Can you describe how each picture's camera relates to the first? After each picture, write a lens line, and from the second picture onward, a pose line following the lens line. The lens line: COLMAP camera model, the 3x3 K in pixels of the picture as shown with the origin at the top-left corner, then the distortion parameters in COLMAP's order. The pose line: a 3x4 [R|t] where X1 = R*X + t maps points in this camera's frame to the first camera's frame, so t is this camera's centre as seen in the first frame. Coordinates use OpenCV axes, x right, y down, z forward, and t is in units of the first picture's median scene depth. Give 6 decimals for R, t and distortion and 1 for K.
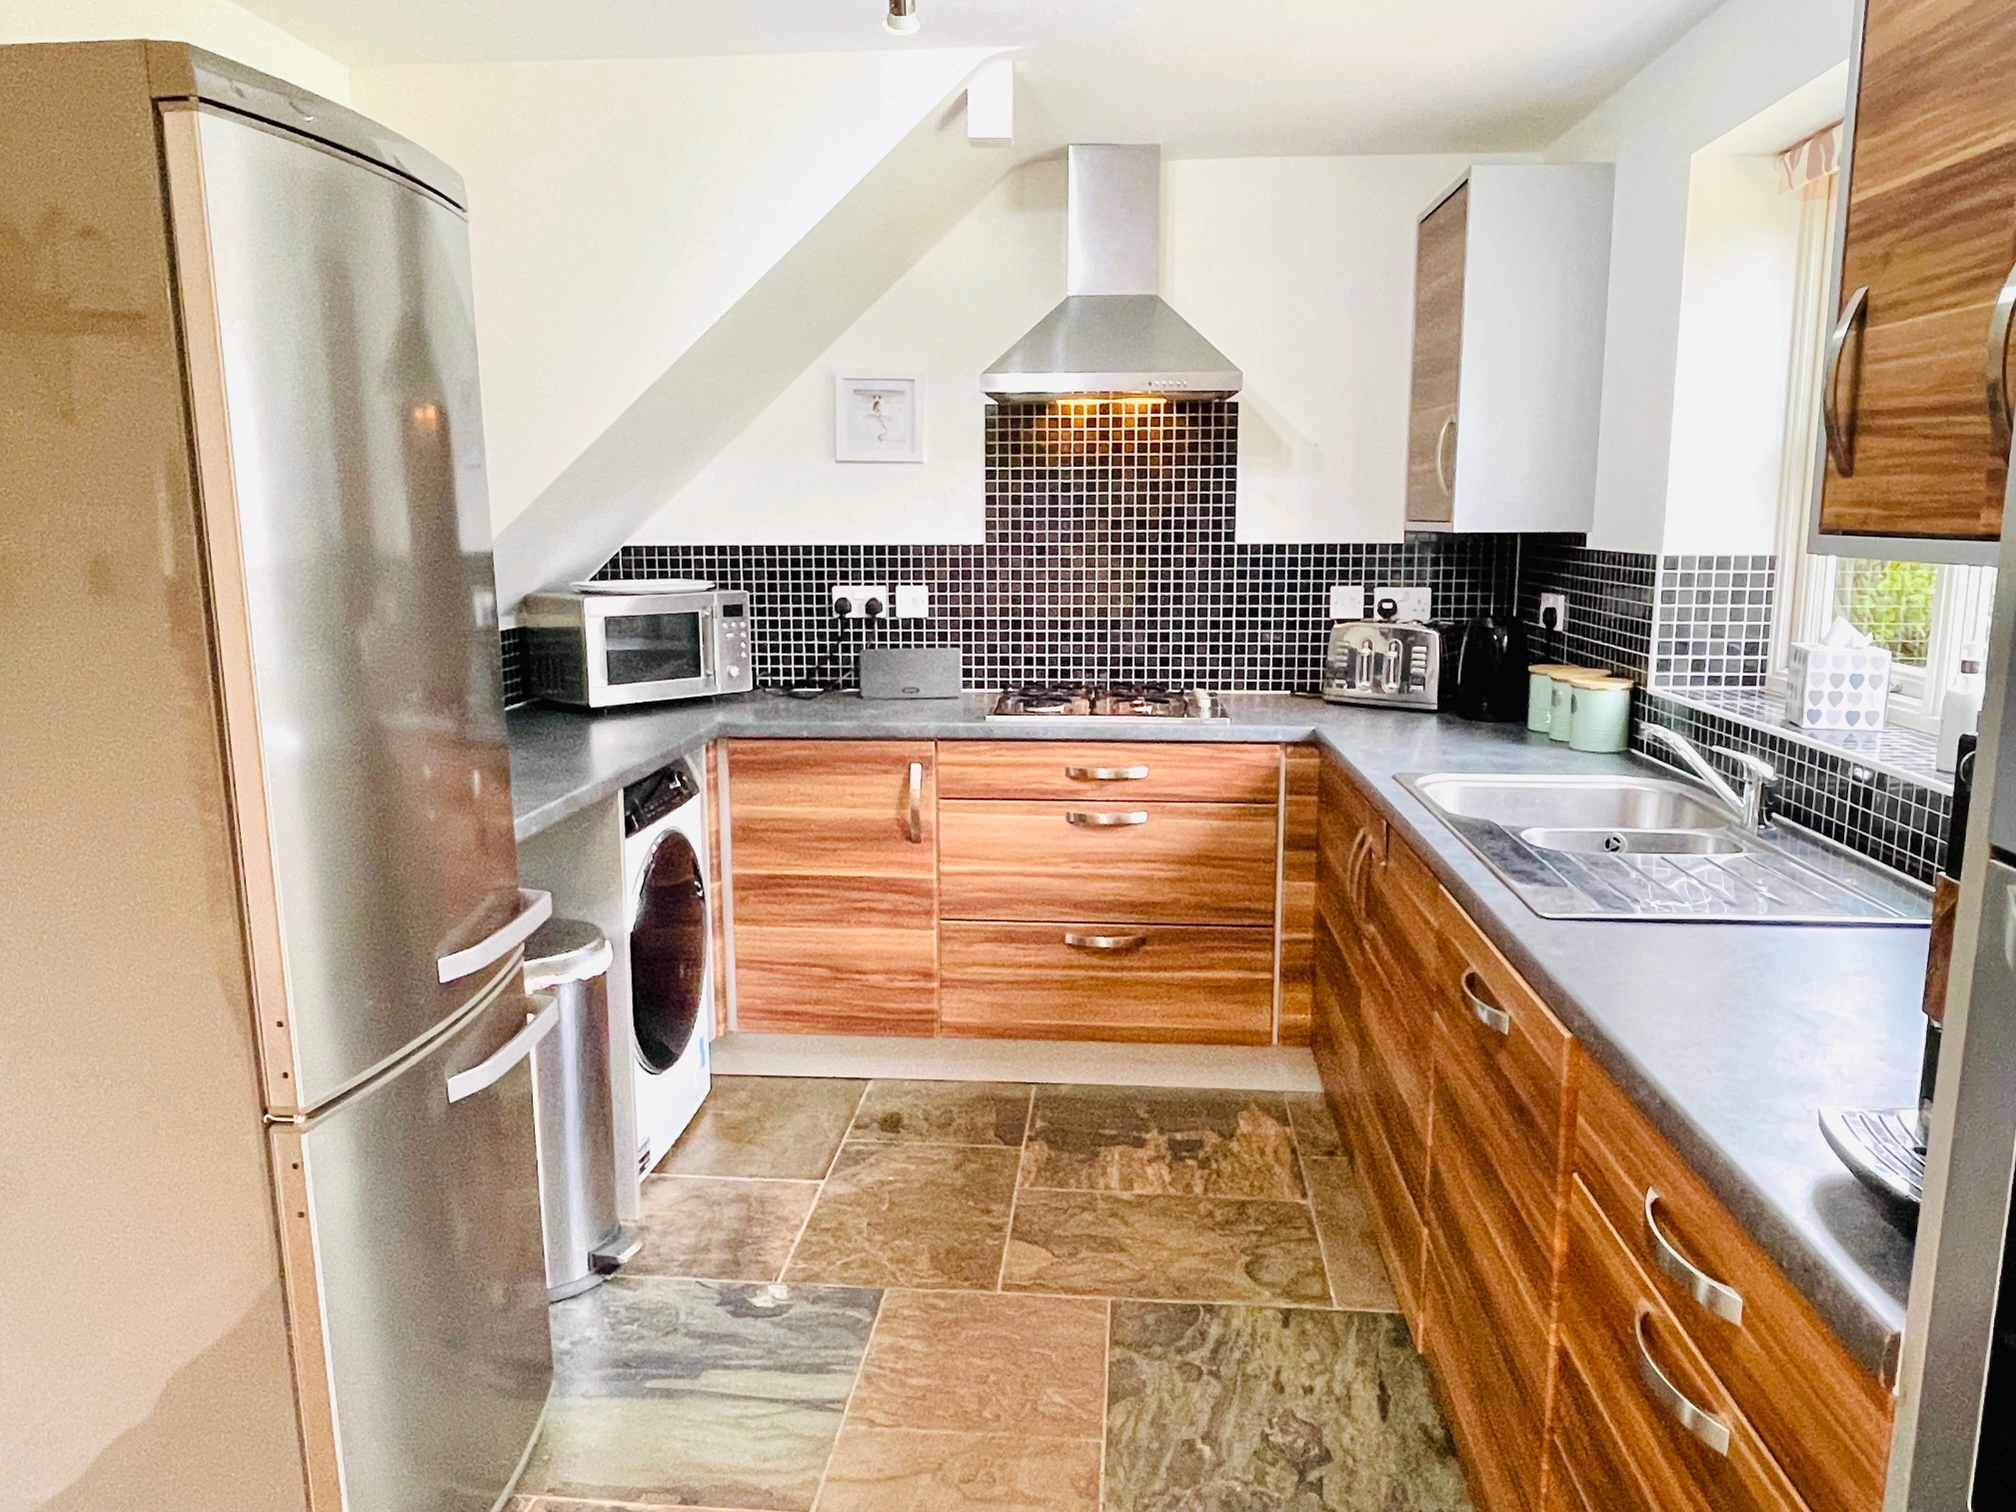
lens RADIAL K [[1447.0, 0, 1009.5], [0, 1447.0, 756.1], [0, 0, 1]] dist [0.022018, -0.013779]
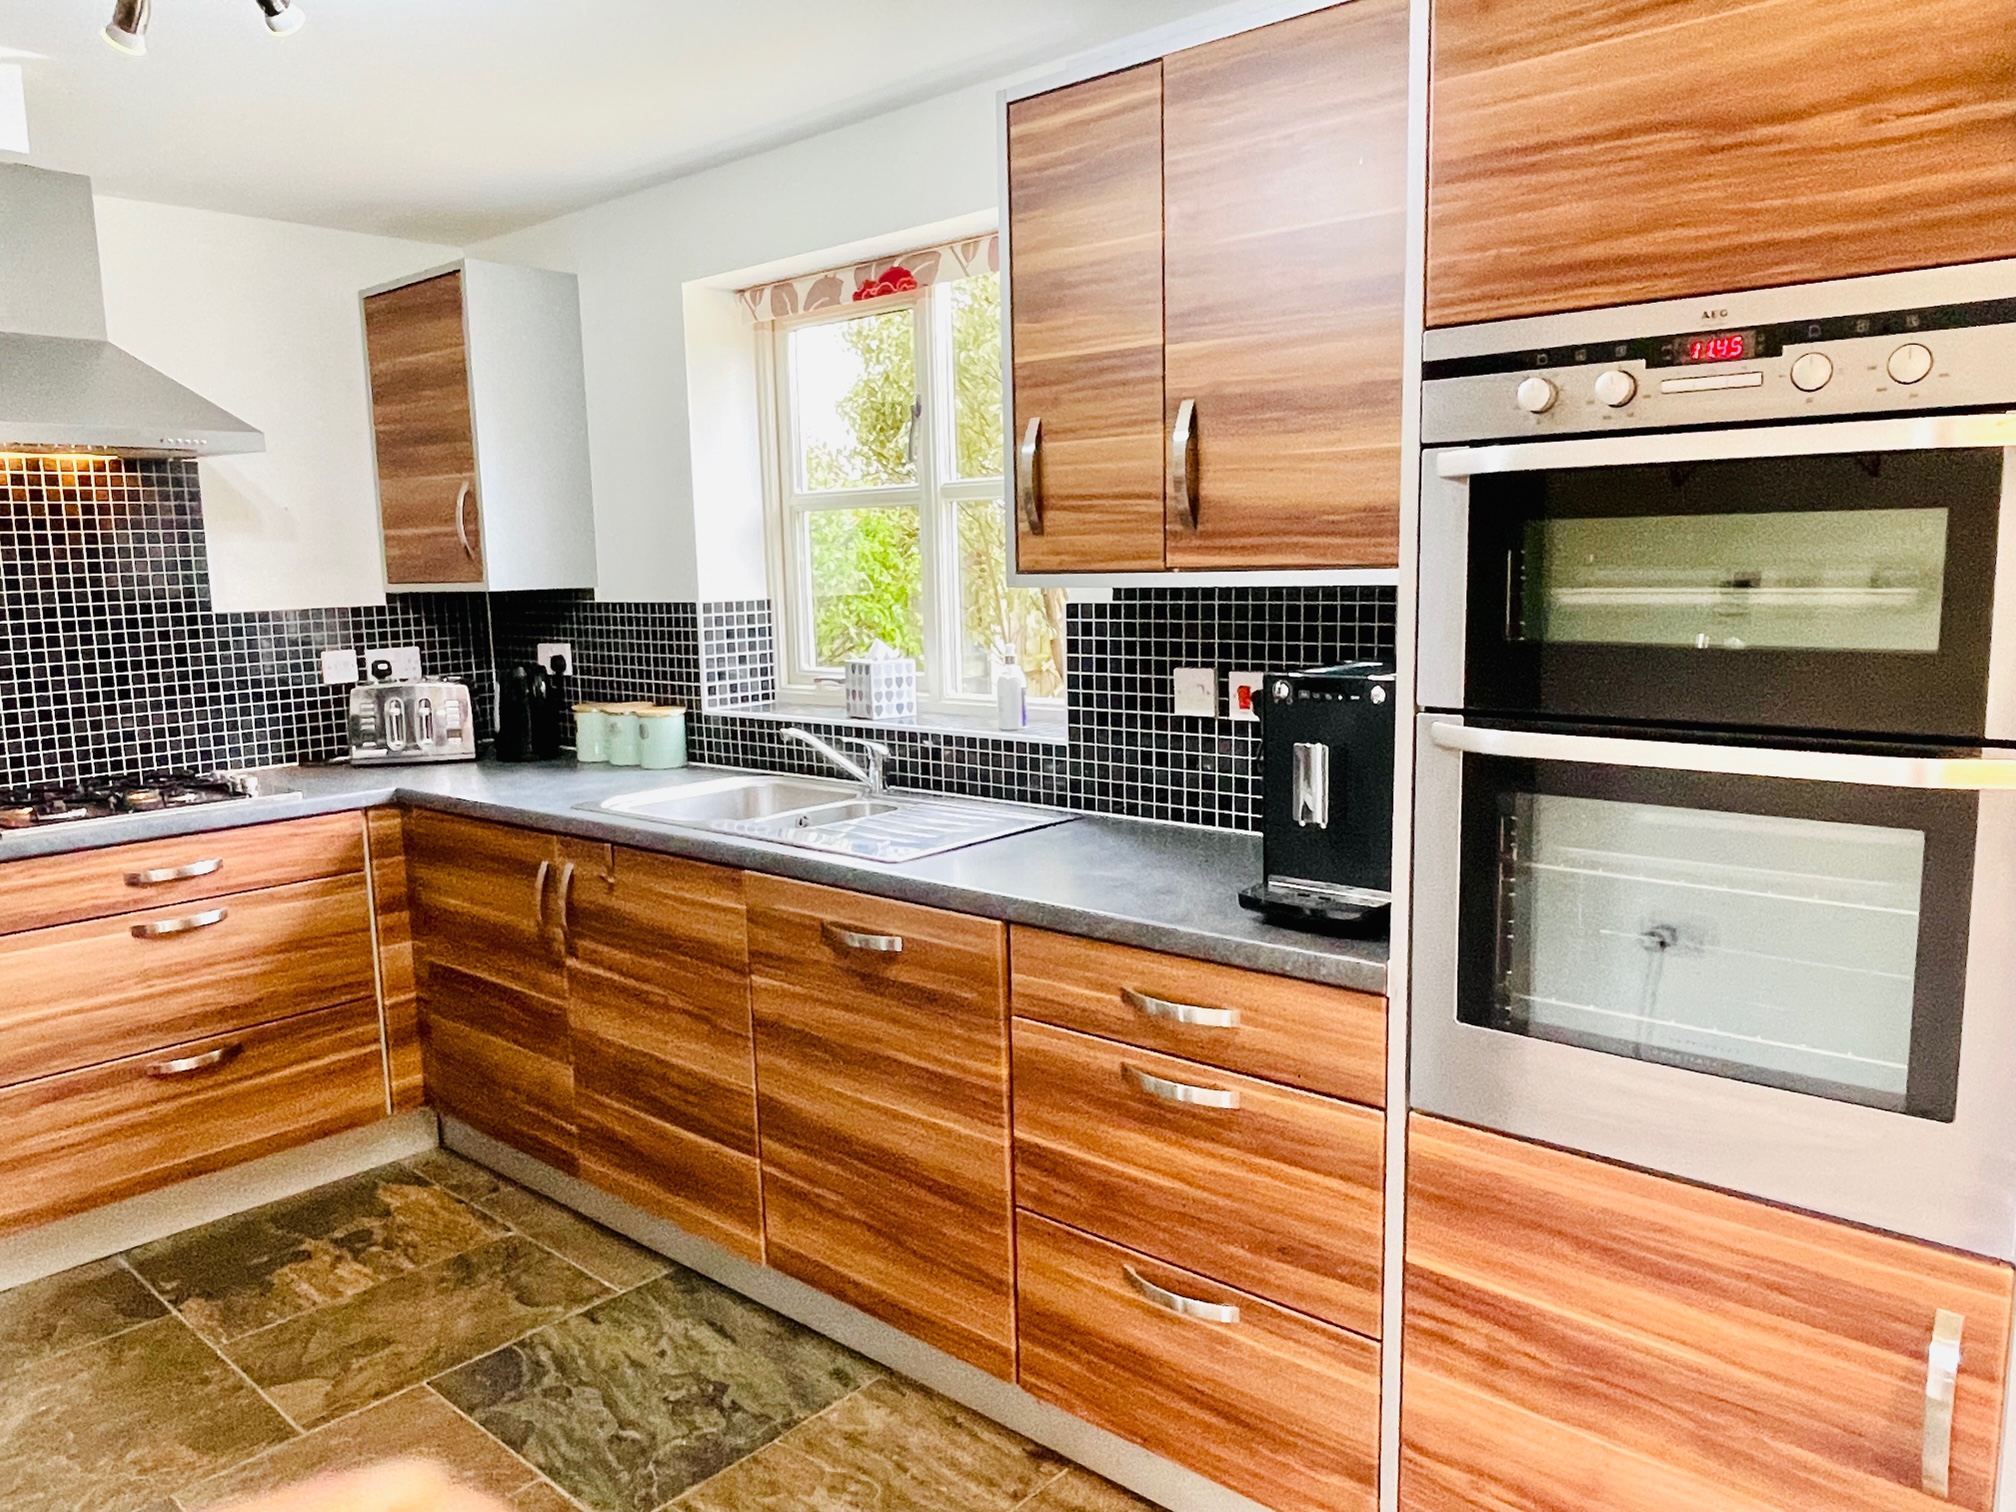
lens RADIAL K [[1447.0, 0, 1006.7], [0, 1447.0, 758.0], [0, 0, 1]] dist [0.022018, -0.013779]
pose [[0.611060, -0.125781, 0.781527, -0.308227], [0.158463, 0.986748, 0.034910, -0.007842], [-0.775561, 0.102511, 0.622894, 0.037679]]
